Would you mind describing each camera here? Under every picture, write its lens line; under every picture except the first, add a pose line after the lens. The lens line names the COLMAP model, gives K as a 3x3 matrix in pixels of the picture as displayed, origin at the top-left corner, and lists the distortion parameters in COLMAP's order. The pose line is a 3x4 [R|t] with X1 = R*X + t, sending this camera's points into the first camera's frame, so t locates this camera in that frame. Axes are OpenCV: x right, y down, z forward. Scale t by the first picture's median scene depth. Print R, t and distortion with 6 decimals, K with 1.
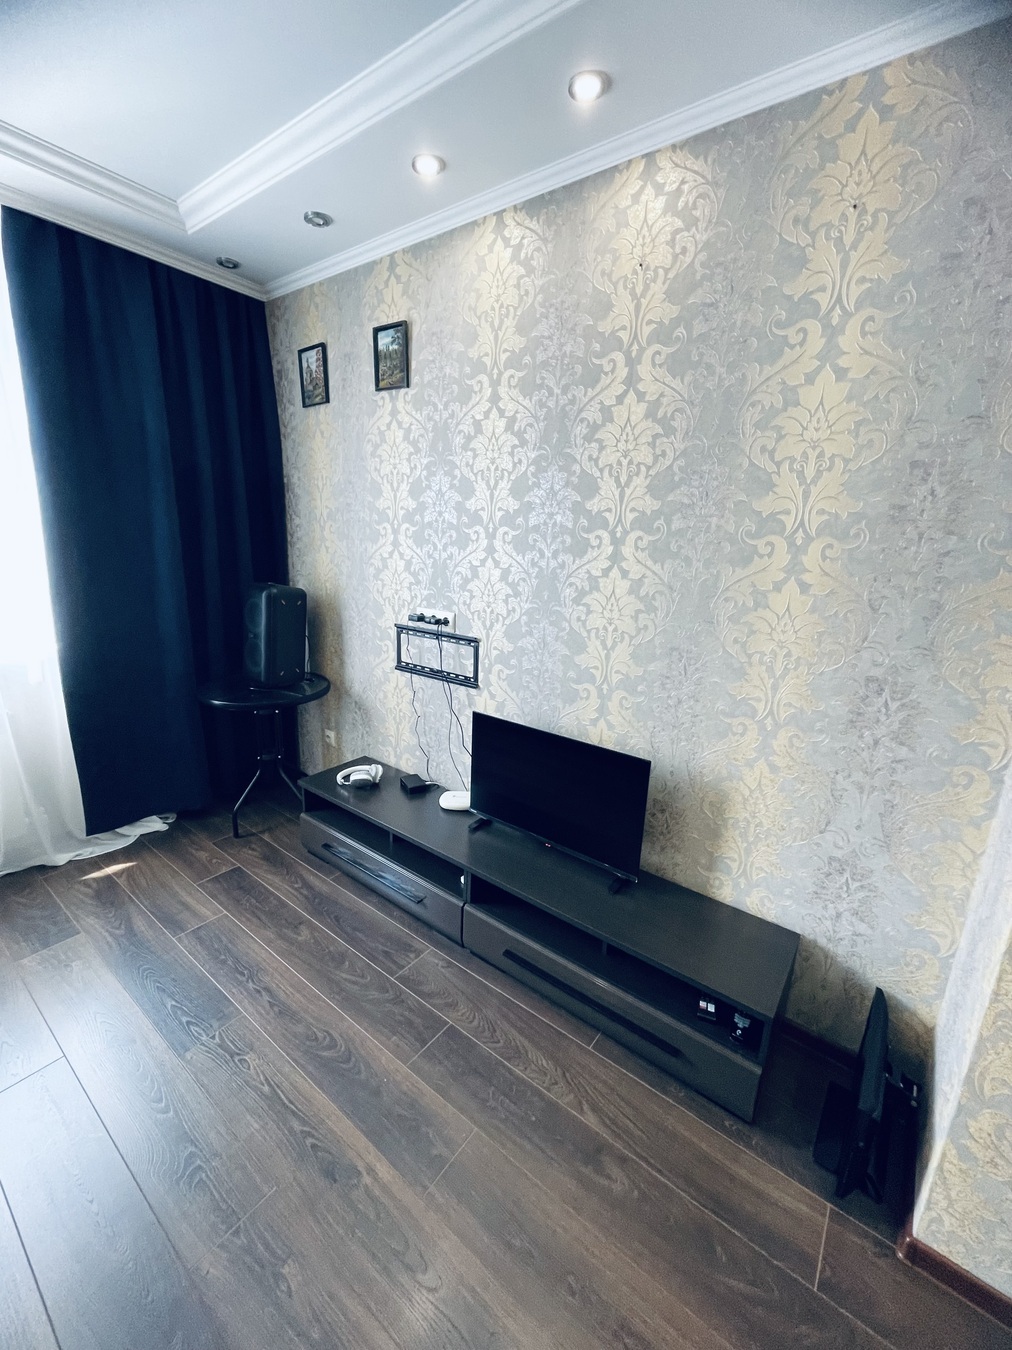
lens RADIAL K [[542.4, 0, 510.4], [0, 542.4, 674.2], [0, 0, 1]] dist [-0.006315, 0.000212]
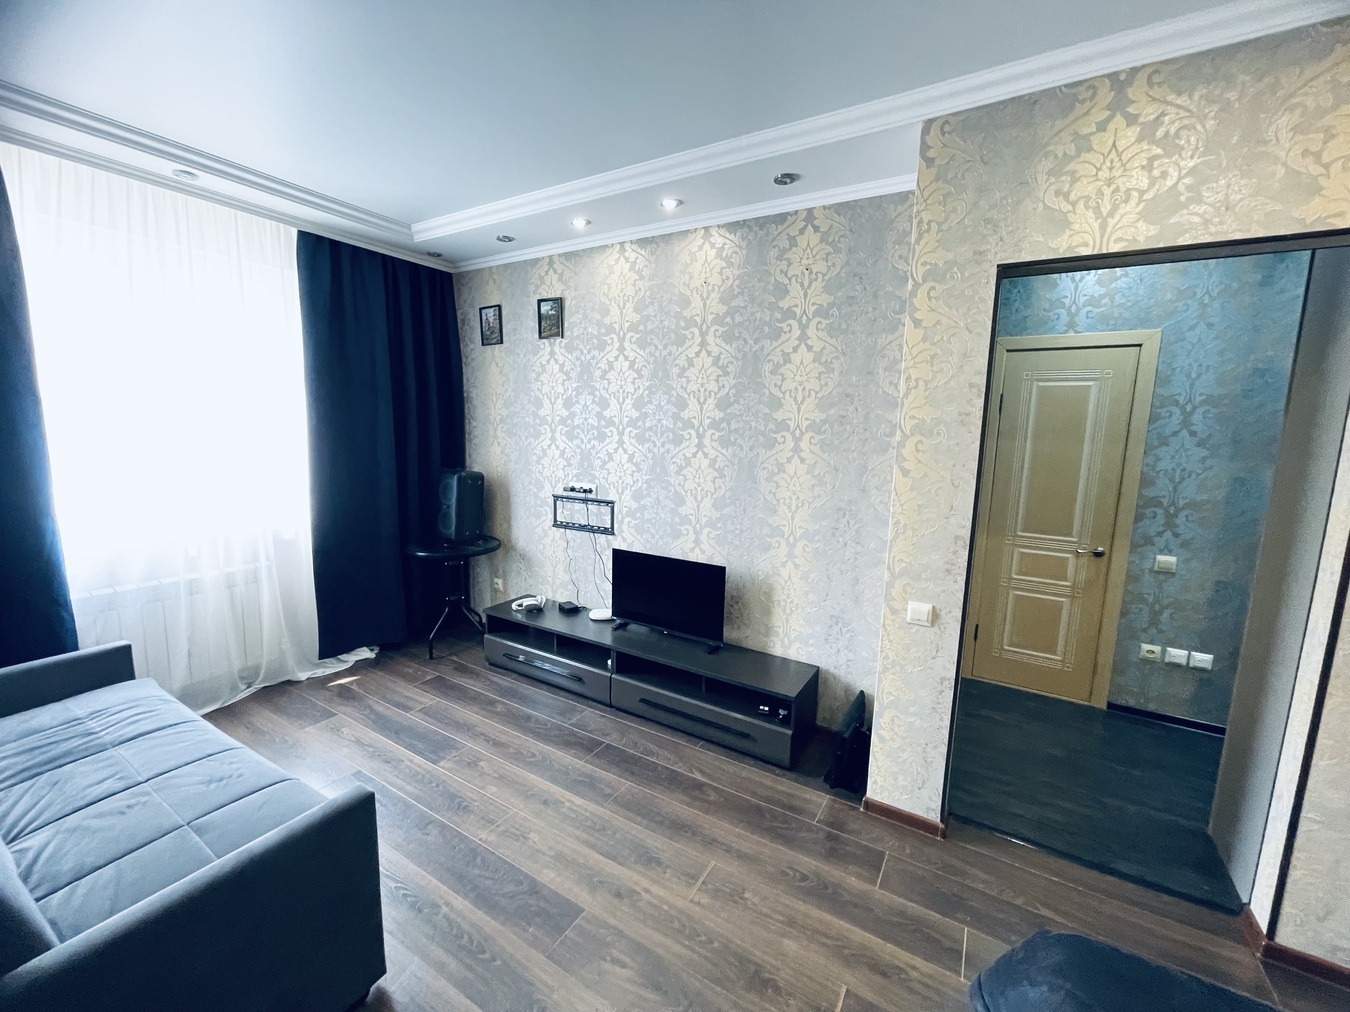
lens RADIAL K [[542.4, 0, 674.1], [0, 542.4, 504.0], [0, 0, 1]] dist [-0.006315, 0.000212]
pose [[0.994848, -0.031231, 0.096449, -0.042510], [0.041053, 0.993979, -0.101590, 0.111499], [-0.092695, 0.105026, 0.990140, -0.539120]]
